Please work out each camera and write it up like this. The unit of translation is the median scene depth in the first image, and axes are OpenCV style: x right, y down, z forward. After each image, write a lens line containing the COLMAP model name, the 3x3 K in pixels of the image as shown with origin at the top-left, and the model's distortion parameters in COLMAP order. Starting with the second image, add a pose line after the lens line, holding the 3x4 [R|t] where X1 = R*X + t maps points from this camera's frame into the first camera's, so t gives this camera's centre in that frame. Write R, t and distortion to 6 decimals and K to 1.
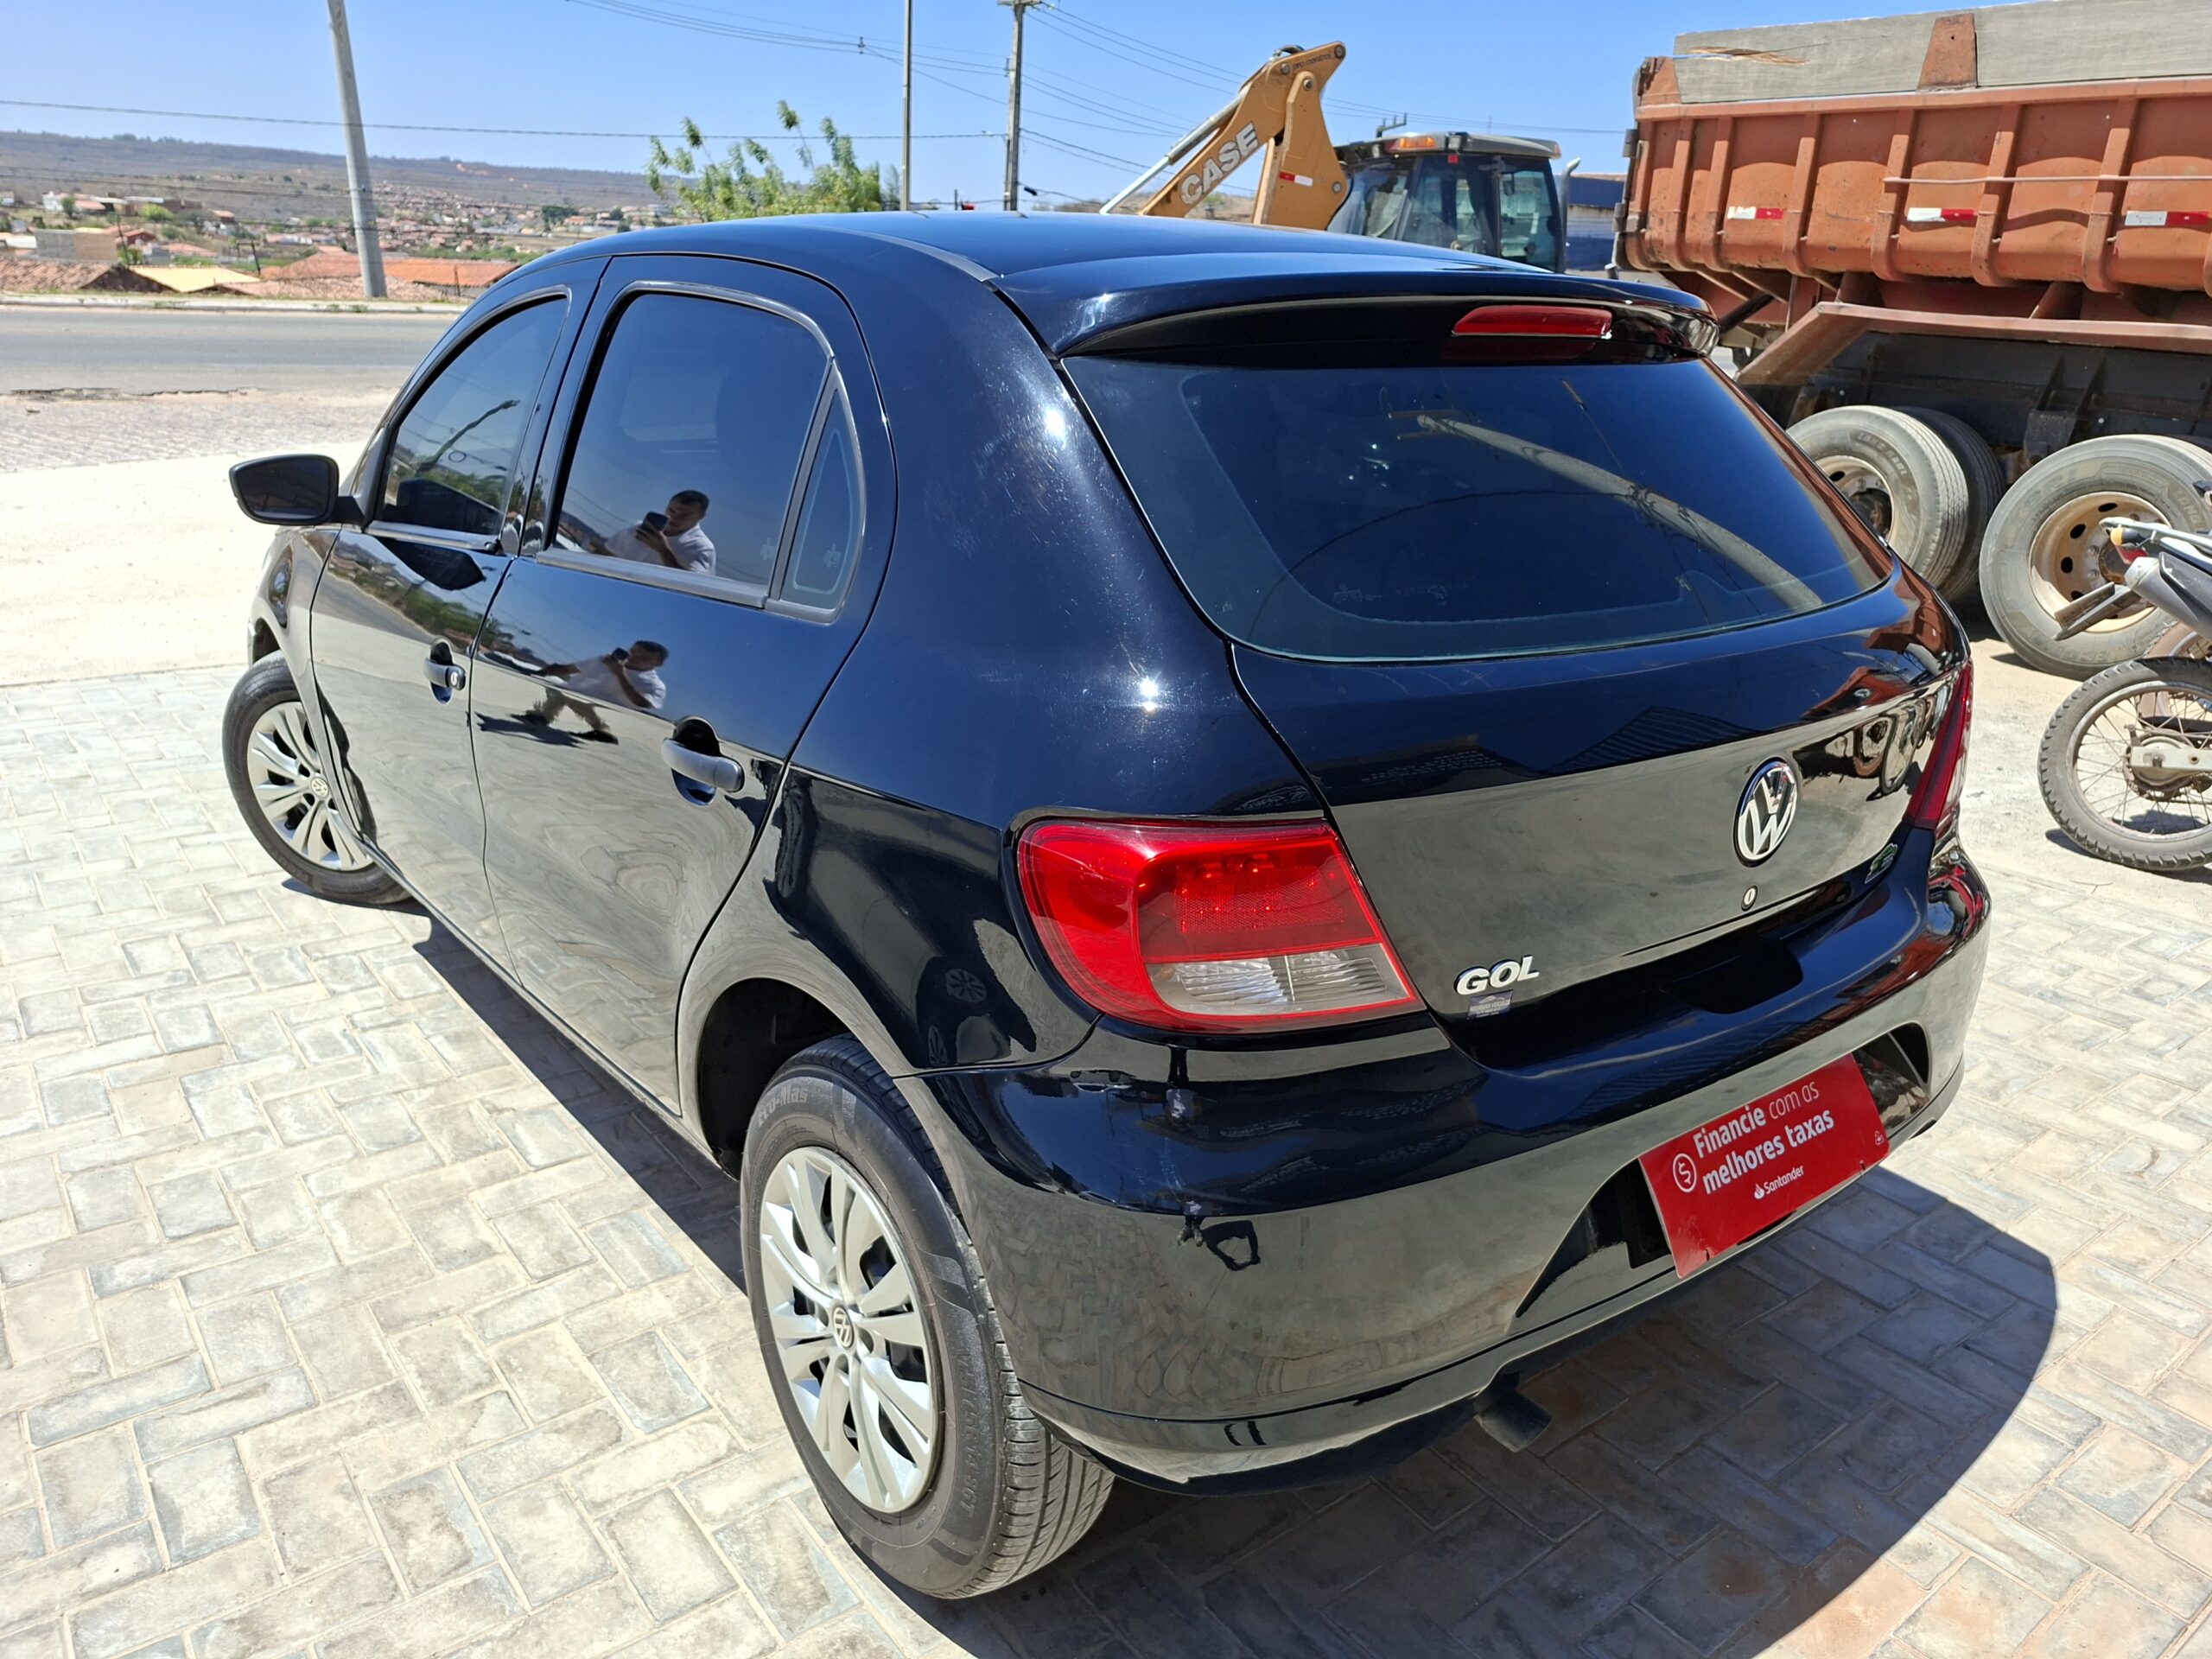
lens RADIAL K [[1553.2, 0, 1114.9], [0, 1553.2, 839.2], [0, 0, 1]] dist [0.055878, -0.052269]
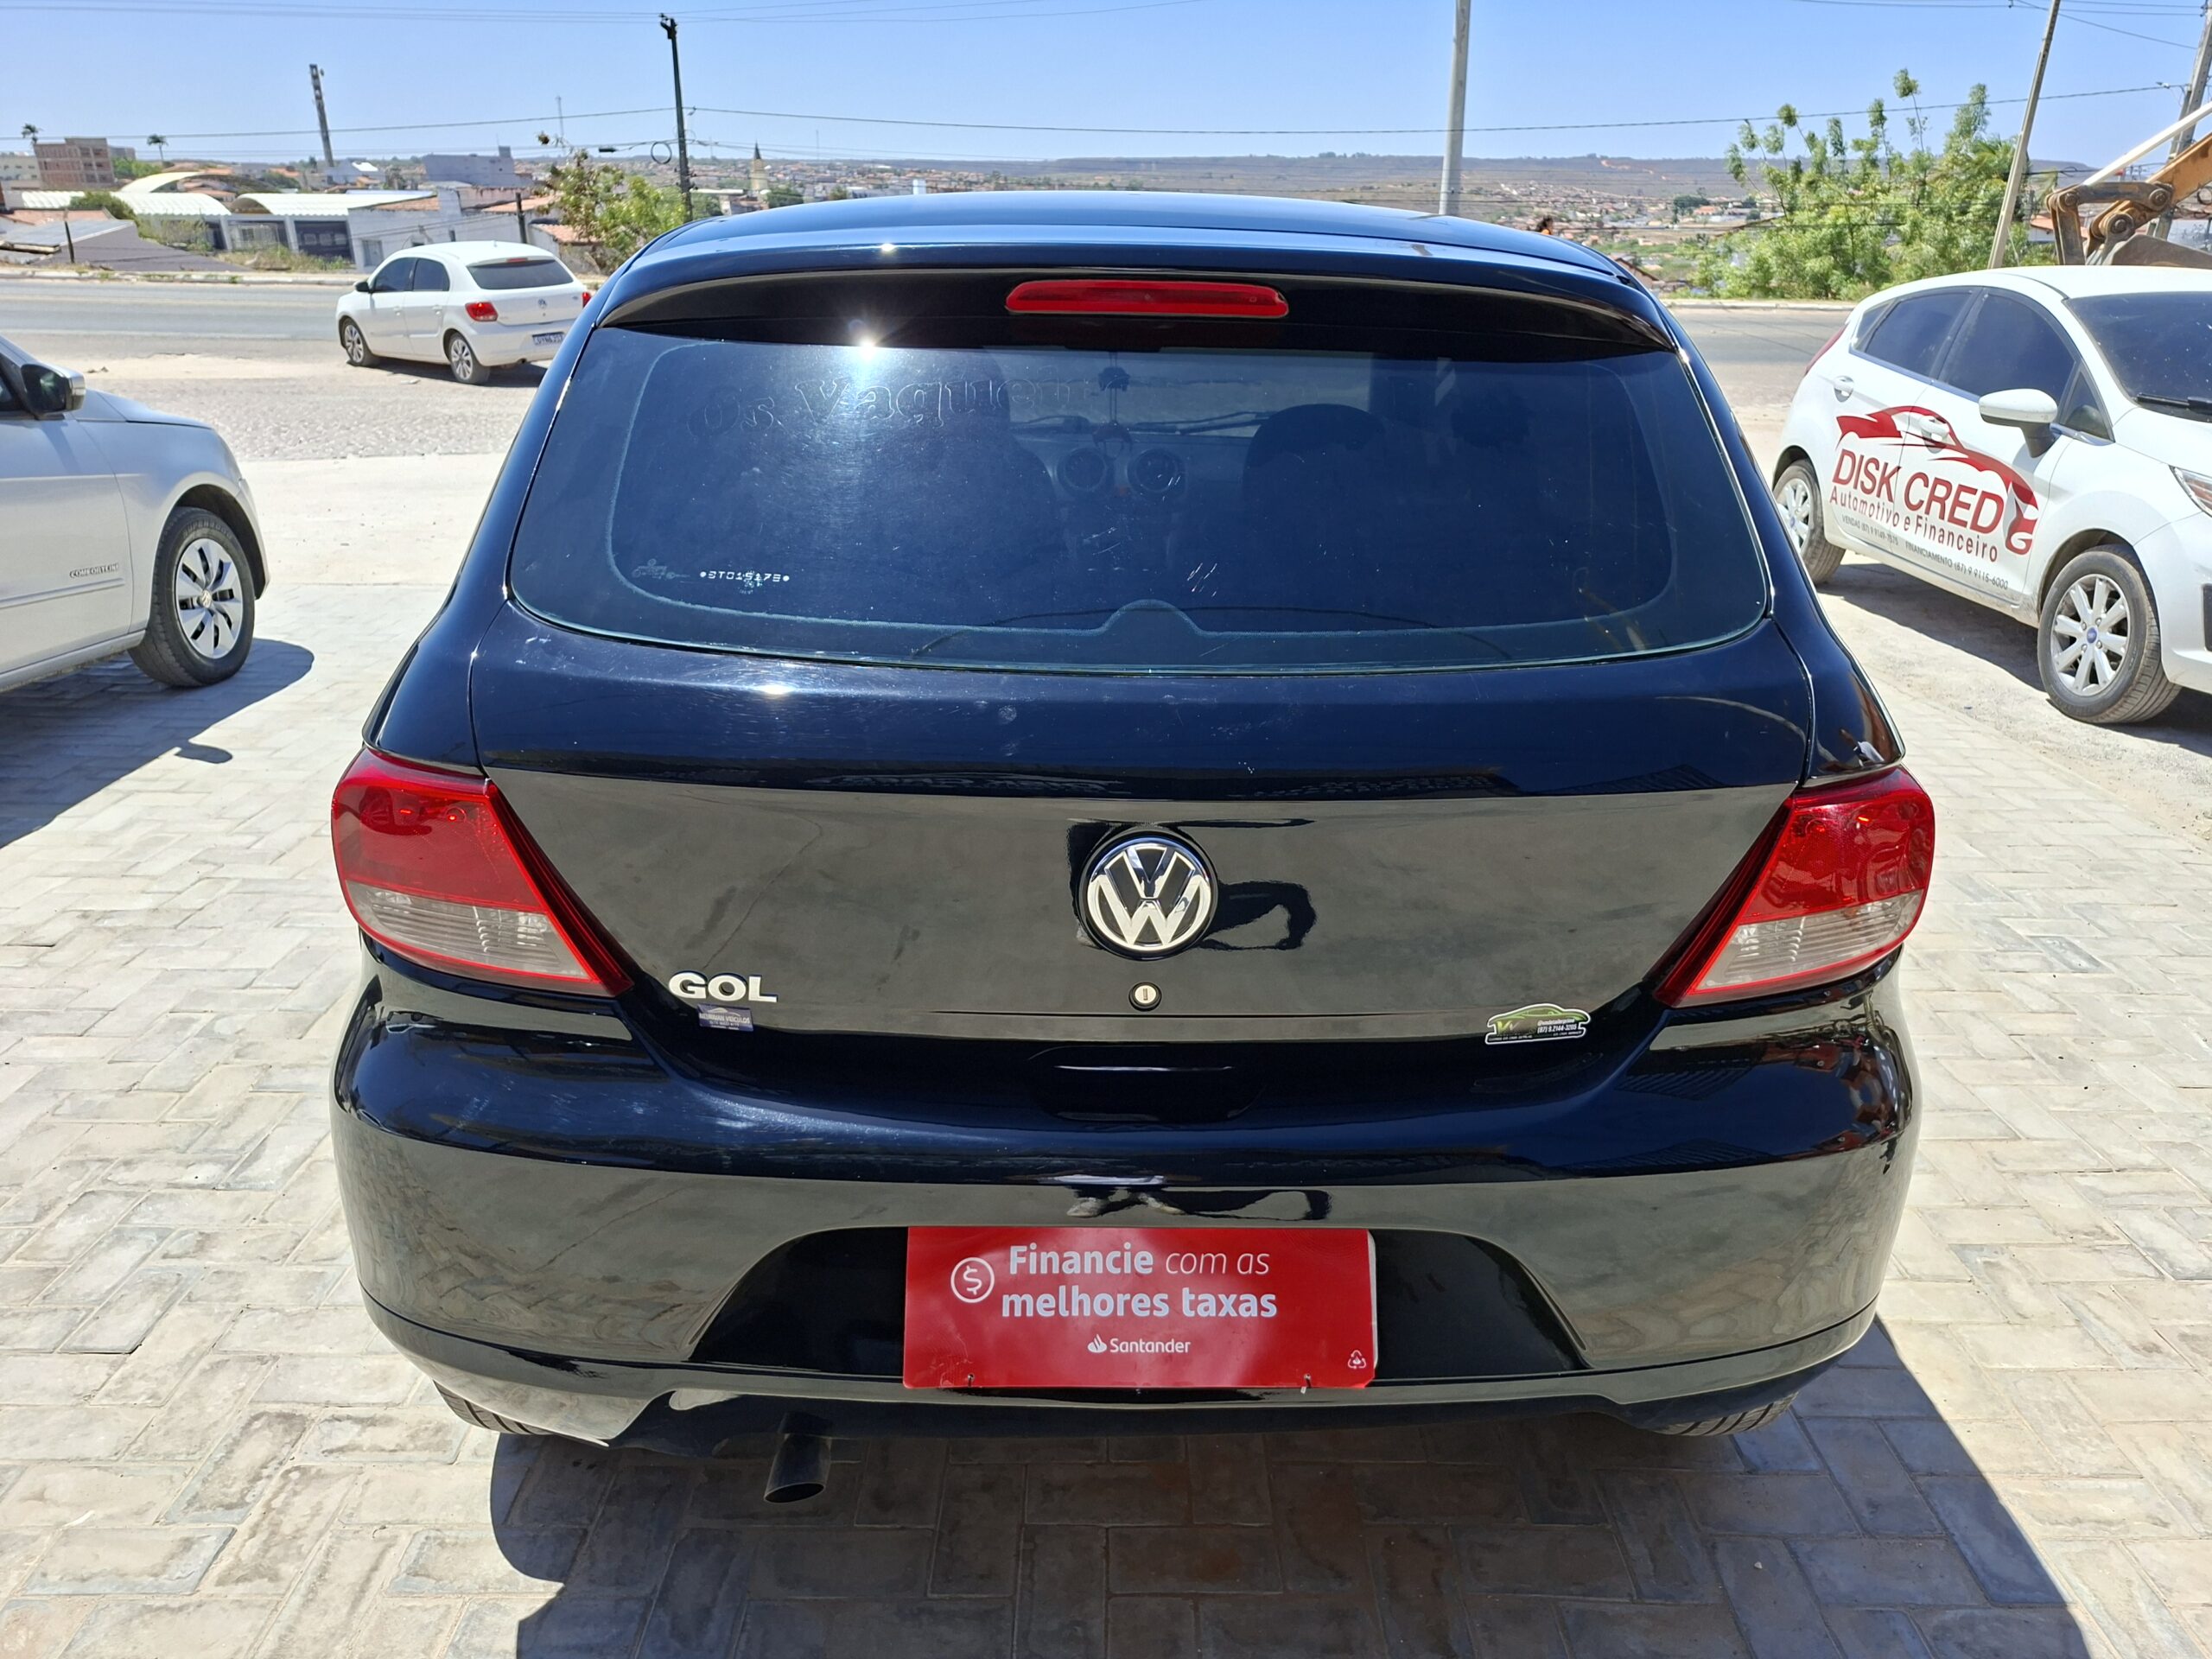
lens RADIAL K [[1557.2, 0, 1120.5], [0, 1557.2, 843.9], [0, 0, 1]] dist [0.062020, -0.067779]
pose [[0.797696, 0.193552, -0.571156, 0.820115], [-0.189882, 0.979535, 0.066747, -0.090825], [0.572386, 0.055209, 0.818124, 0.303549]]
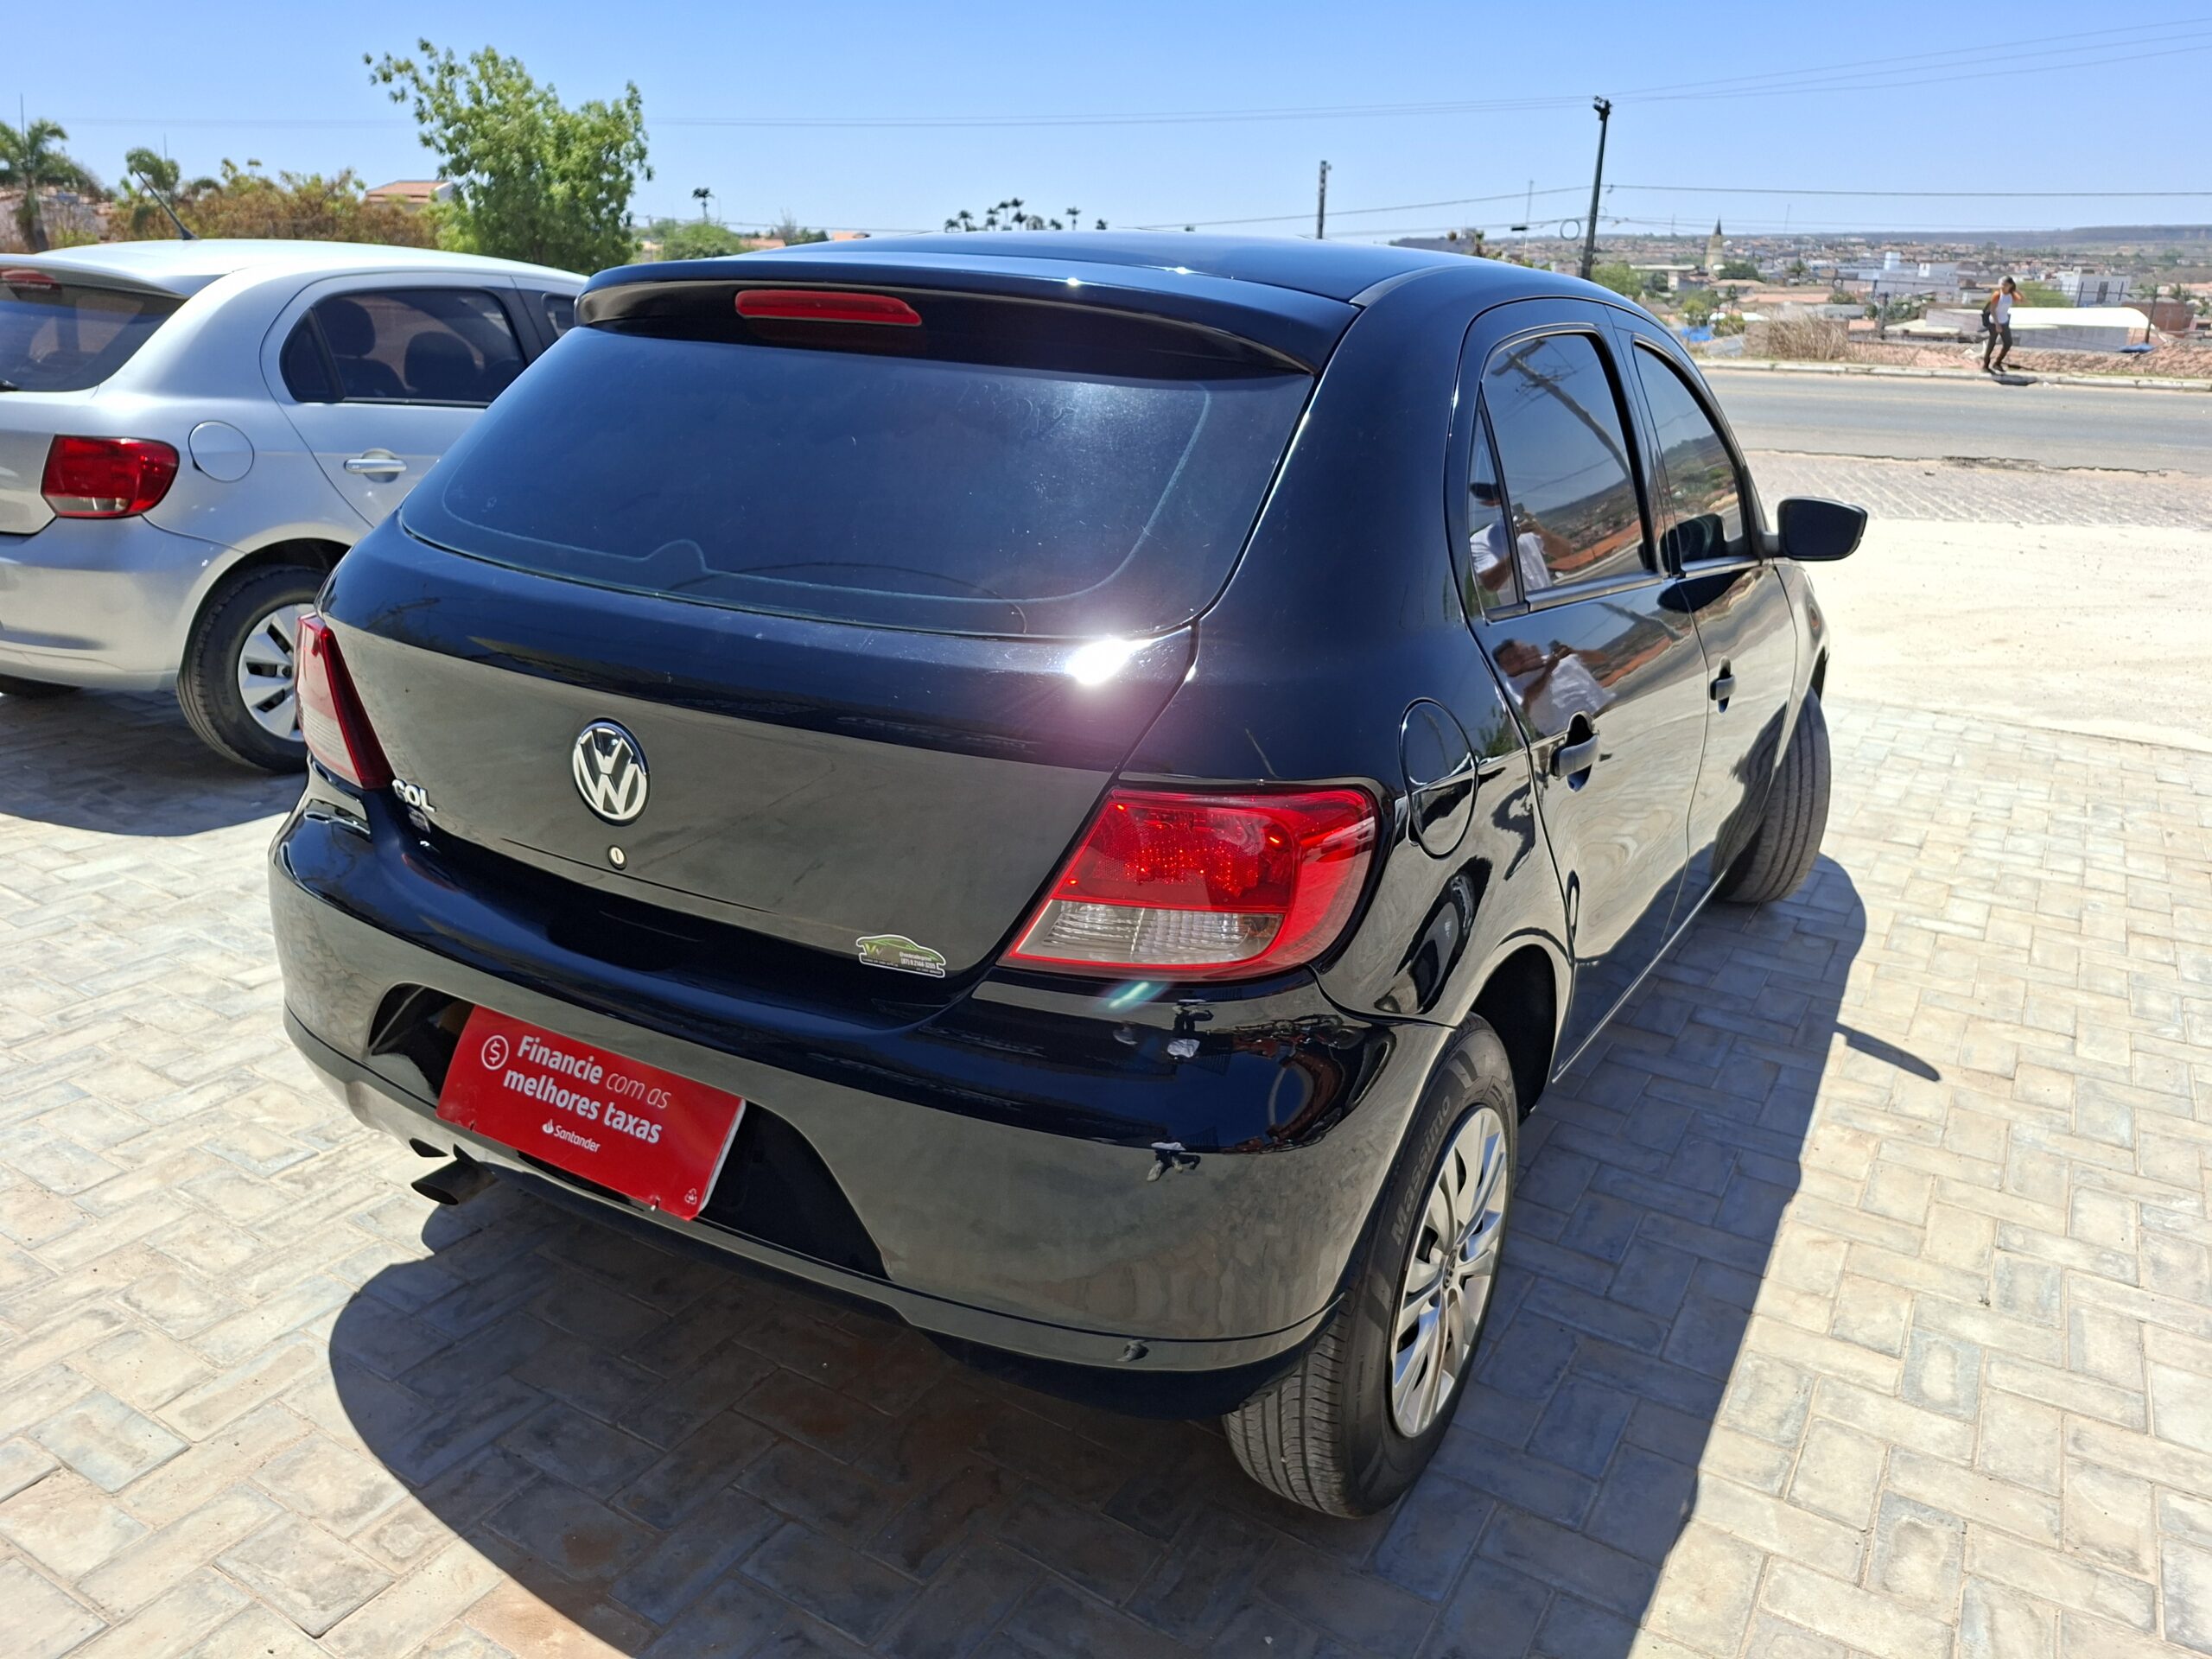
lens RADIAL K [[1553.2, 0, 1114.9], [0, 1553.2, 839.2], [0, 0, 1]] dist [0.055878, -0.052269]
pose [[0.357464, 0.280087, -0.890938, 1.371479], [-0.325340, 0.931561, 0.162324, -0.234199], [0.875428, 0.231833, 0.424123, 0.821301]]
